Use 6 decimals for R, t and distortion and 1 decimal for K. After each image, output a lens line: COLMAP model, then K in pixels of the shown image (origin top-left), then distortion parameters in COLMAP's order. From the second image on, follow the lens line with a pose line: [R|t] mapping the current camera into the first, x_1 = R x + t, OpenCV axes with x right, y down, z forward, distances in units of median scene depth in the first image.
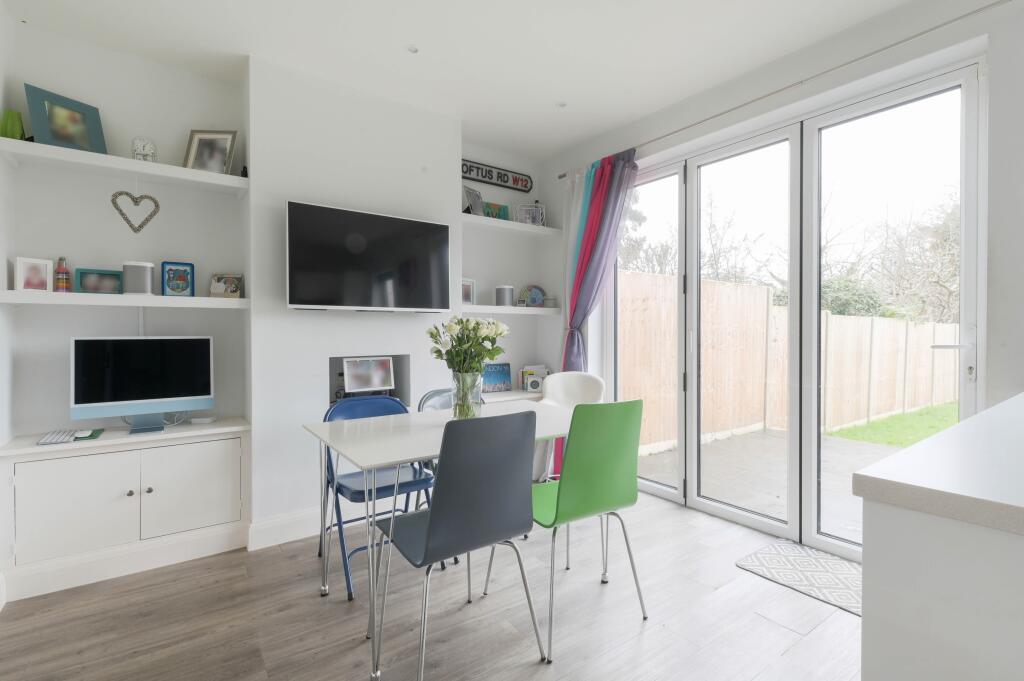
lens RADIAL K [[467.7, 0, 505.1], [0, 467.7, 340.5], [0, 0, 1]] dist [0.003336, 0.000441]
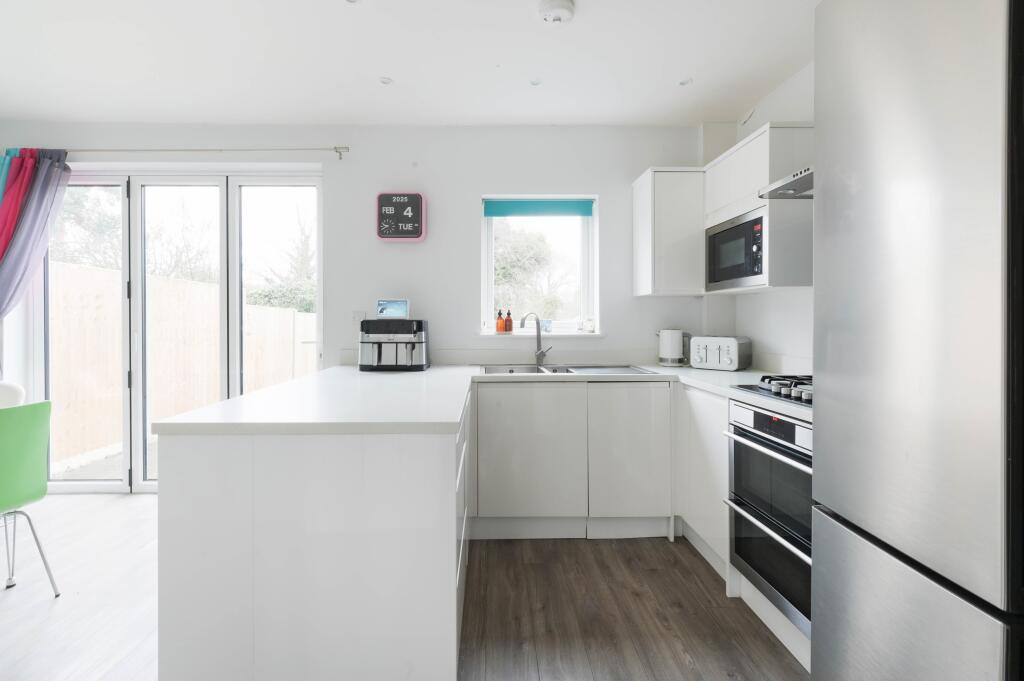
lens RADIAL K [[457.7, 0, 505.8], [0, 457.7, 323.0], [0, 0, 1]] dist [0.000789, -0.000693]
pose [[0.570654, -0.003529, 0.821183, 0.009082], [0.015081, 0.999867, -0.006183, -0.023327], [-0.821052, 0.015913, 0.570632, -0.330364]]
